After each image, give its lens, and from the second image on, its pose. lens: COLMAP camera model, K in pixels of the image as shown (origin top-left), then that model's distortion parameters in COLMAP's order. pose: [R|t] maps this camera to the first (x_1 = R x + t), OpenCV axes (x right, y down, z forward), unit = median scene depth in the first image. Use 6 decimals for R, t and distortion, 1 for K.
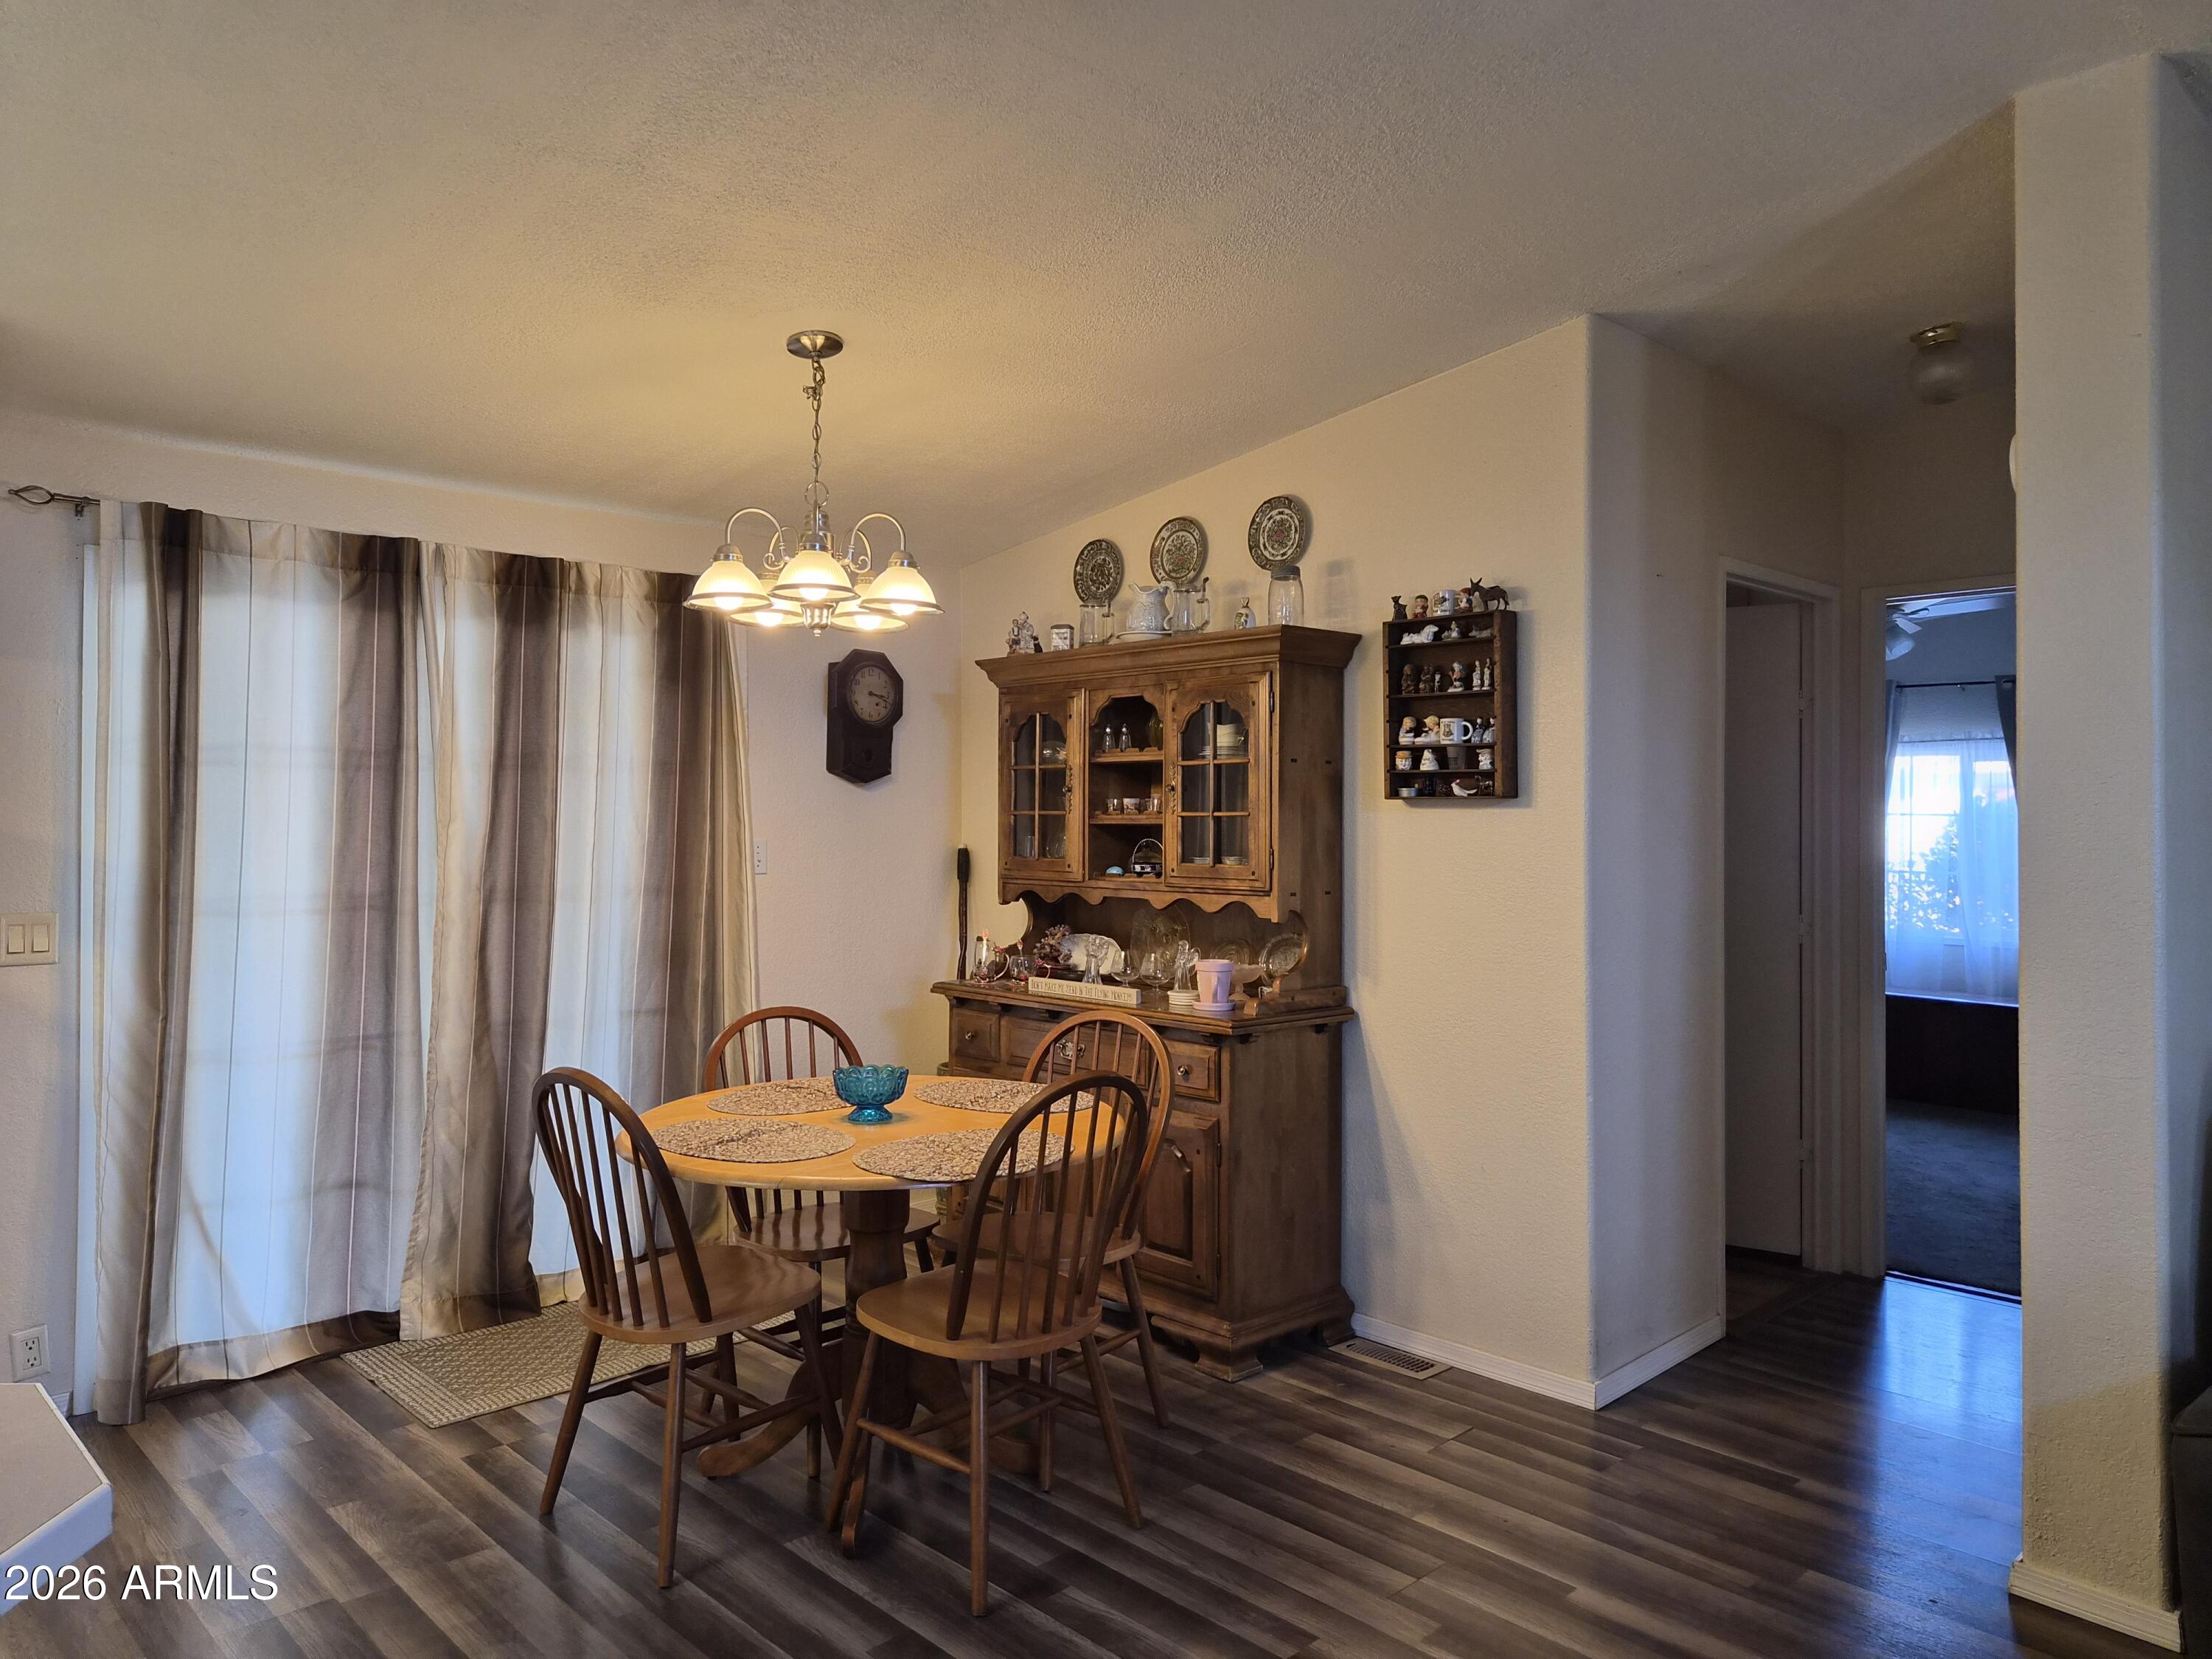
lens RADIAL K [[1474.9, 0, 1070.2], [0, 1474.9, 812.5], [0, 0, 1]] dist [0.050511, -0.039486]
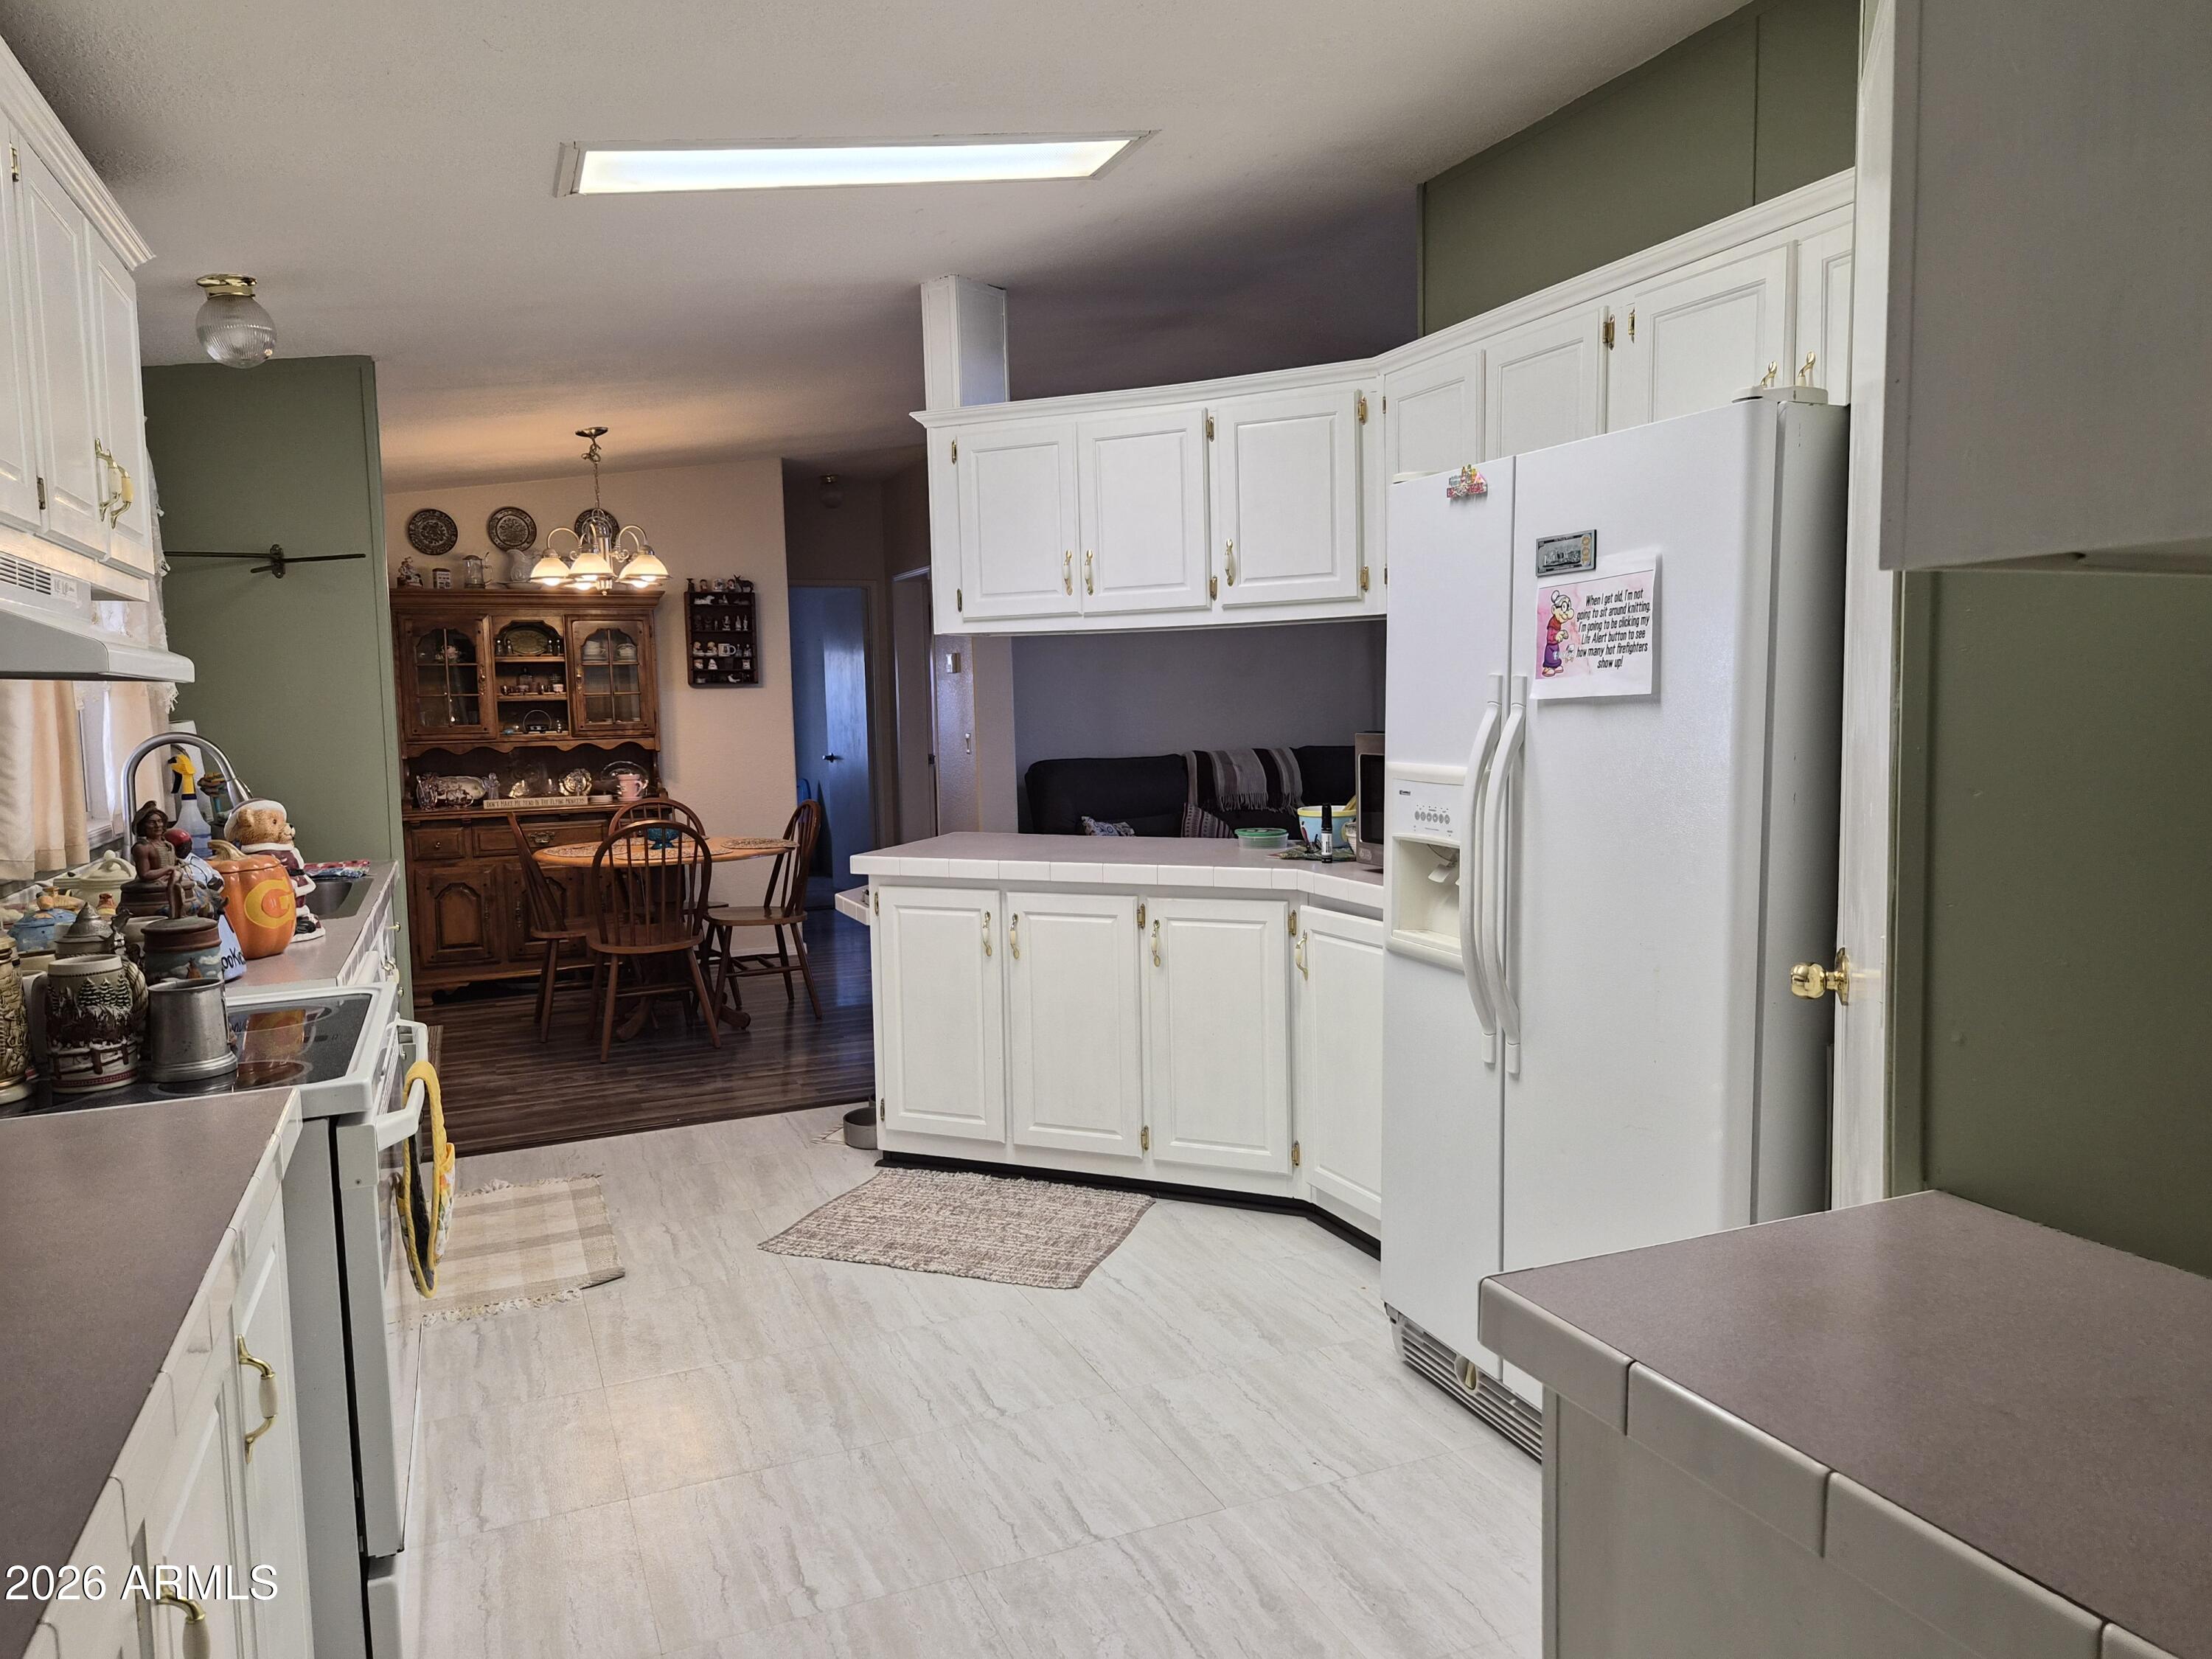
lens RADIAL K [[1474.9, 0, 1082.3], [0, 1474.9, 845.4], [0, 0, 1]] dist [0.050511, -0.039486]
pose [[0.371111, -0.105392, 0.922588, -1.448842], [0.018687, 0.994185, 0.106053, 0.004859], [-0.928400, -0.022117, 0.370923, -0.206781]]
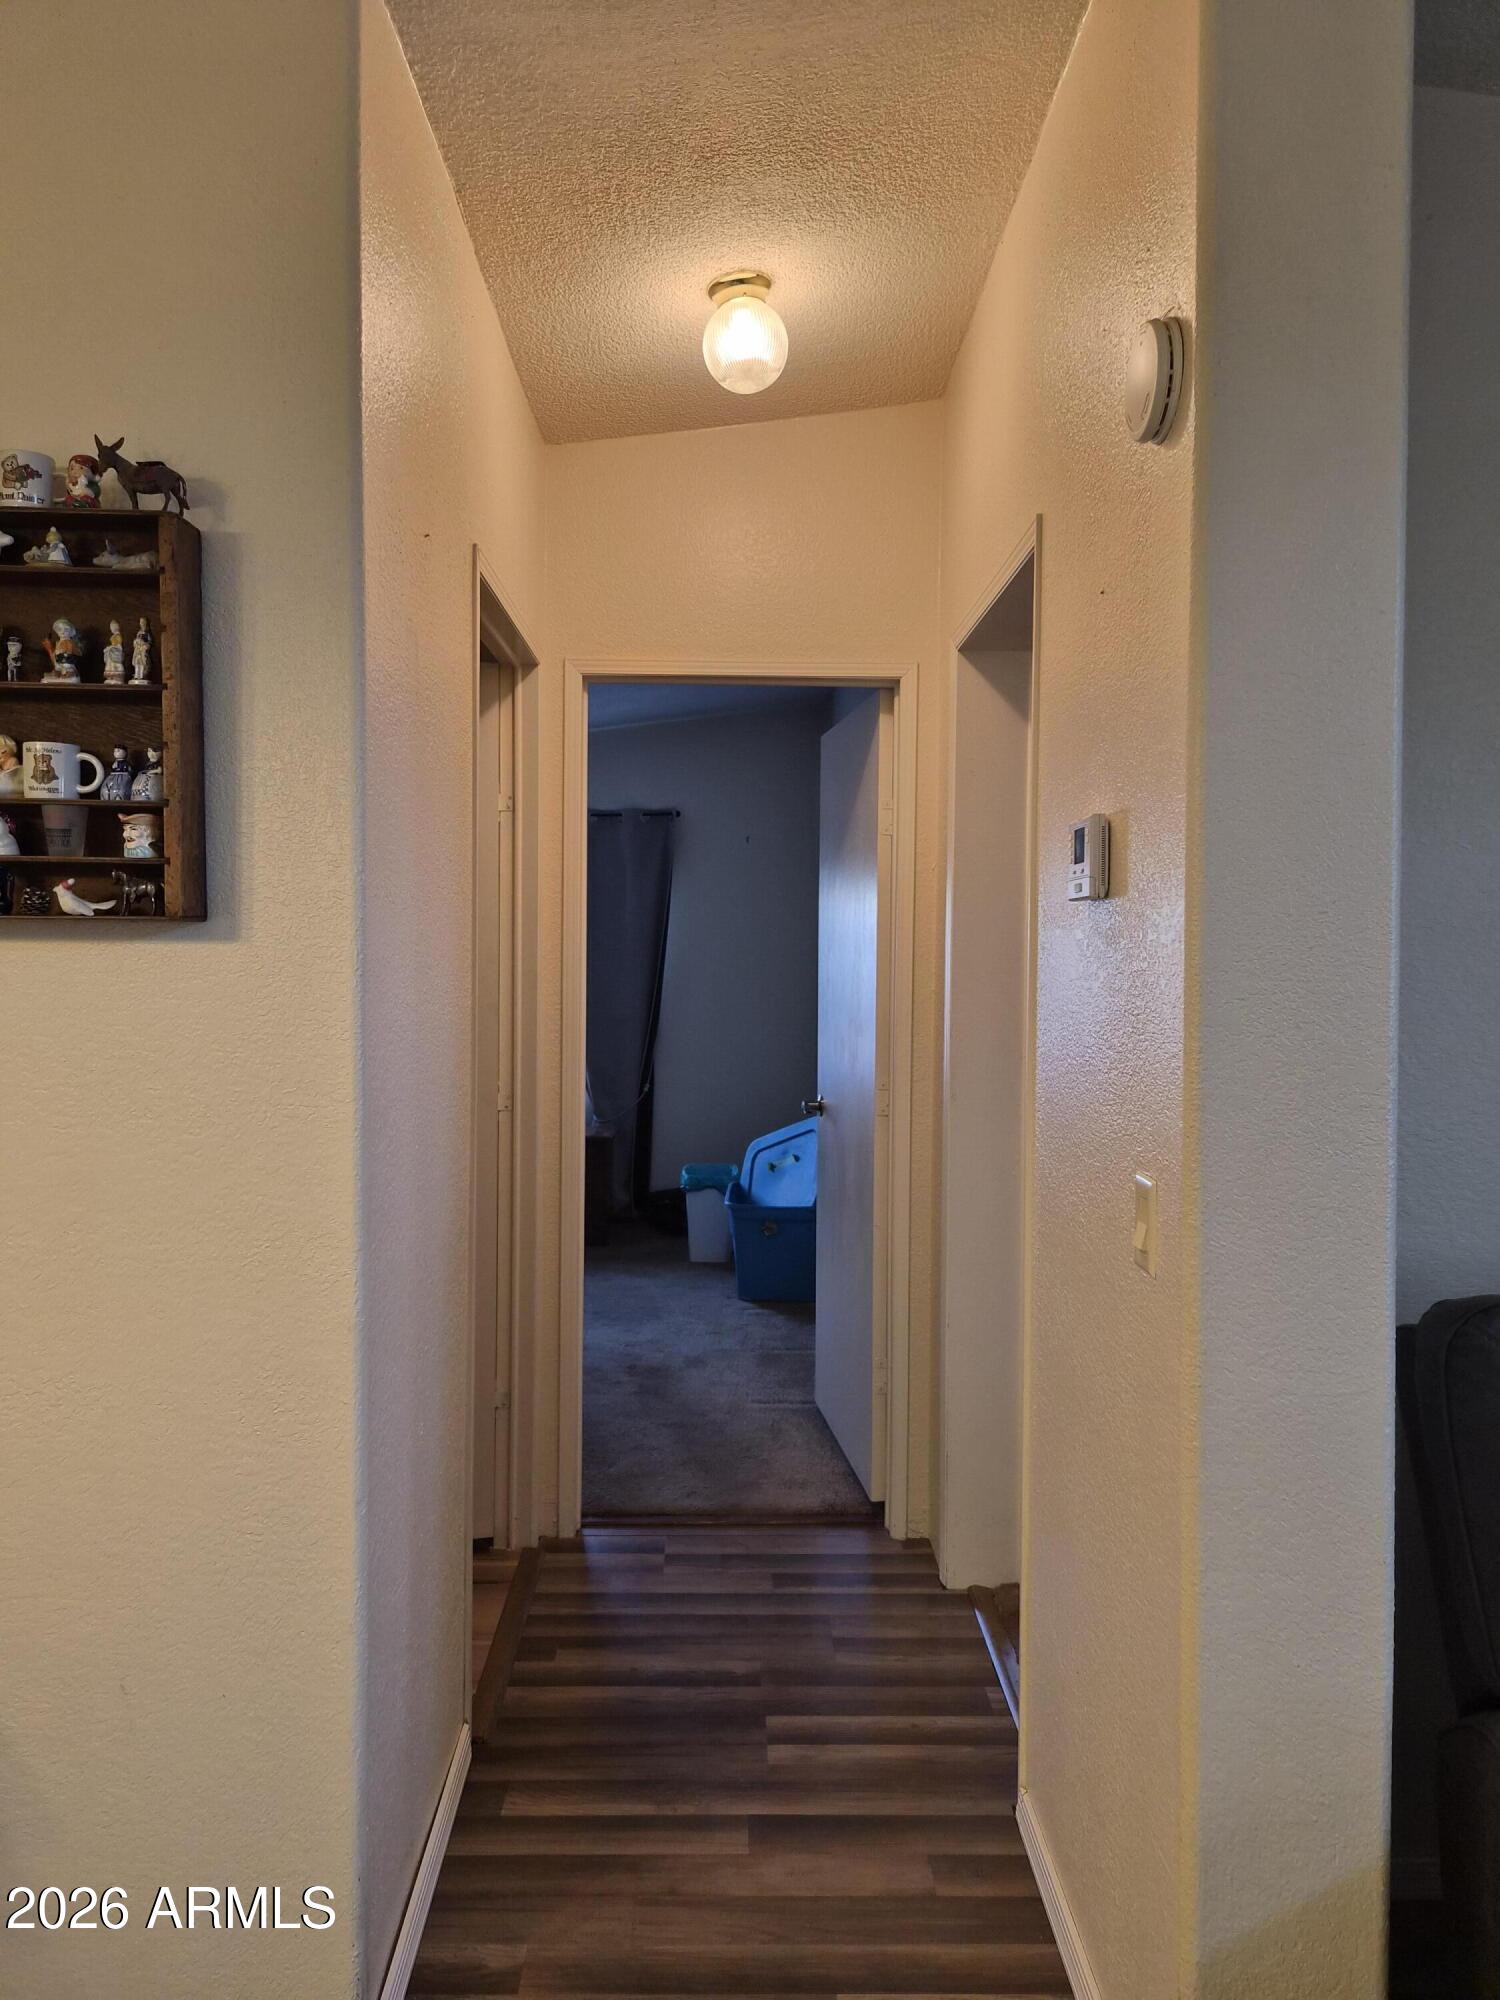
lens RADIAL K [[1333.6, 0, 764.0], [0, 1333.6, 991.6], [0, 0, 1]] dist [0.050511, -0.039486]
pose [[0.664327, -0.017148, 0.747245, 0.091989], [-0.007089, 0.999547, 0.029240, -0.001010], [-0.747408, -0.024722, 0.663905, 0.557953]]
